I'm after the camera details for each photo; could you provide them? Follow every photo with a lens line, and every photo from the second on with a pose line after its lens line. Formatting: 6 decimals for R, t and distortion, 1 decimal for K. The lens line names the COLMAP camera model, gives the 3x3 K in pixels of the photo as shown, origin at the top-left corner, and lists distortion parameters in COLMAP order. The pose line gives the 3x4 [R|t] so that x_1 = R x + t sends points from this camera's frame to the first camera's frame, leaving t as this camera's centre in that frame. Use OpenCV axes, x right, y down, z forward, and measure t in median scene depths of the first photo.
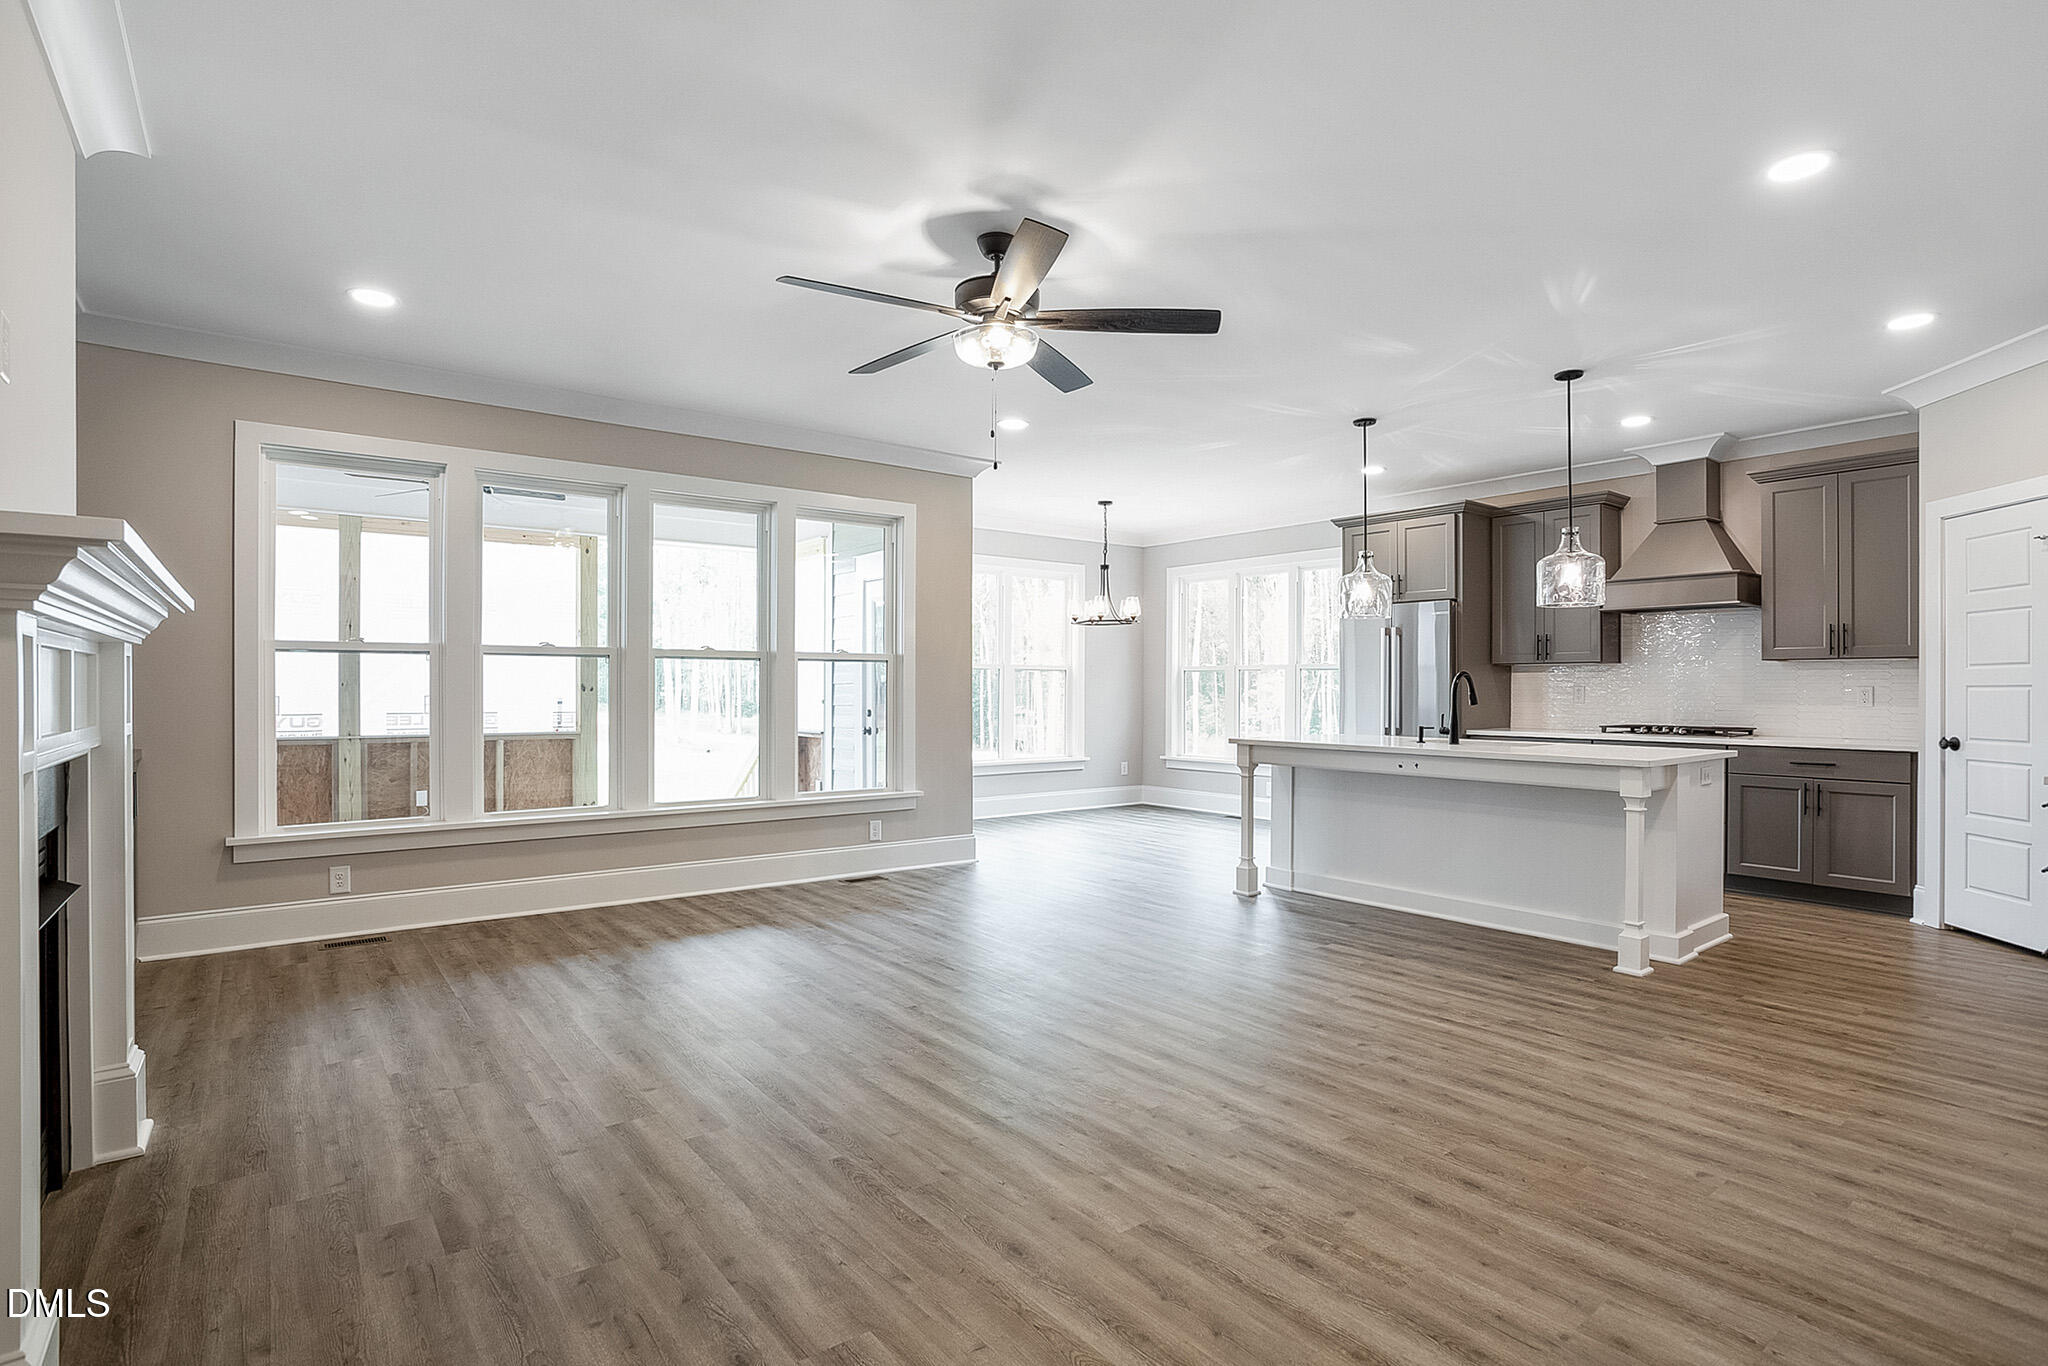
lens RADIAL K [[1006.3, 0, 1029.8], [0, 1006.3, 686.0], [0, 0, 1]] dist [-0.069789, 0.034572]
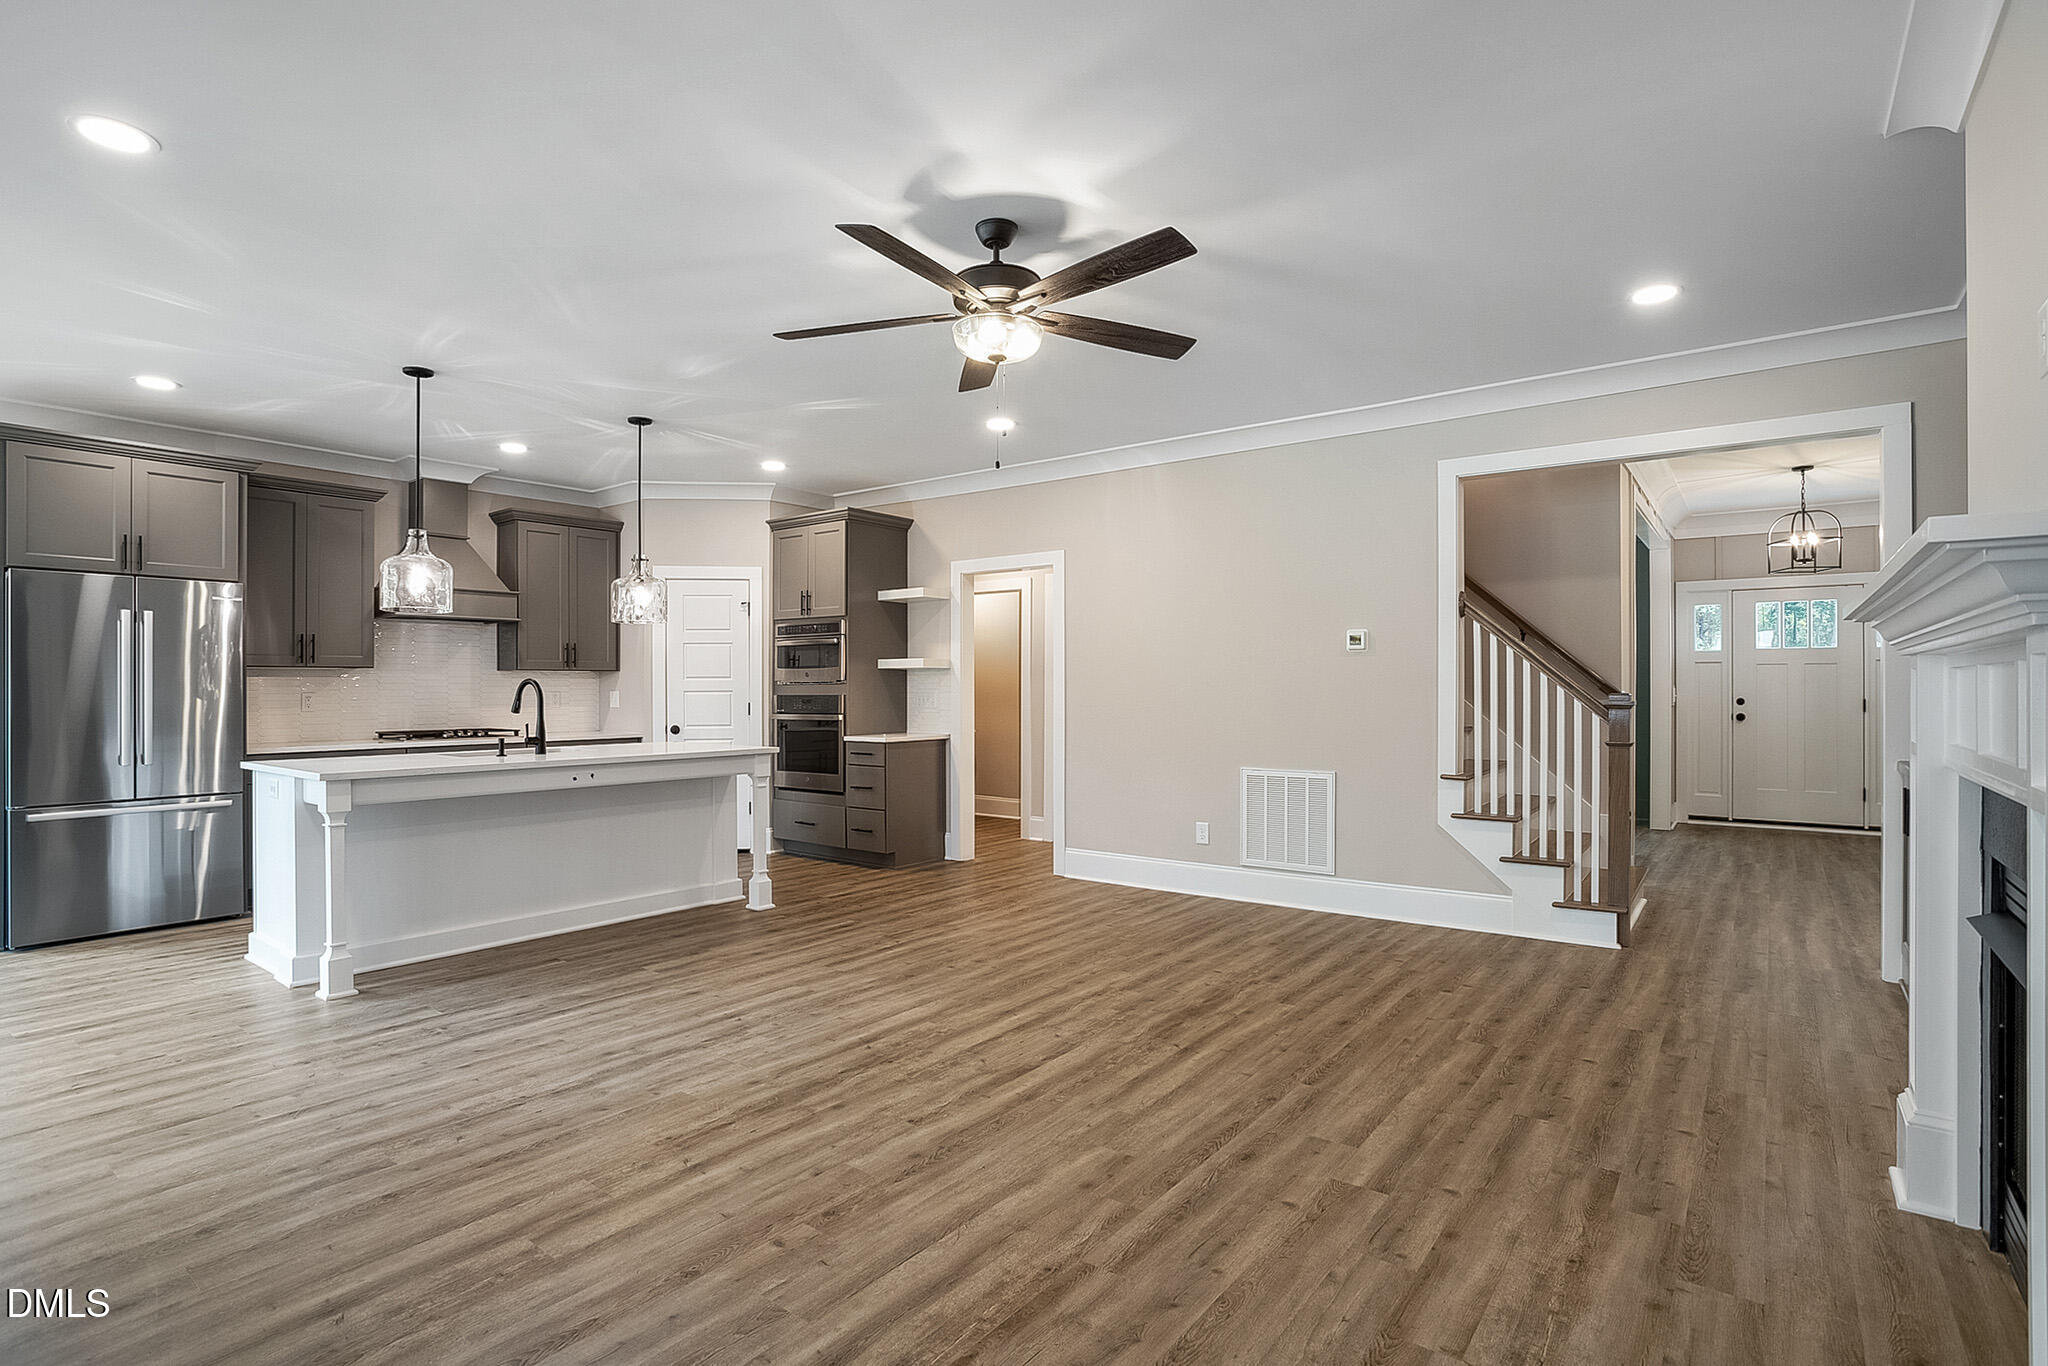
lens RADIAL K [[993.9, 0, 1026.5], [0, 993.9, 683.1], [0, 0, 1]] dist [-0.057356, 0.024911]
pose [[-0.249679, 0.003726, 0.968322, -0.875202], [0.000197, 0.999993, -0.003797, -0.009758], [-0.968329, -0.000757, -0.249678, 1.116090]]
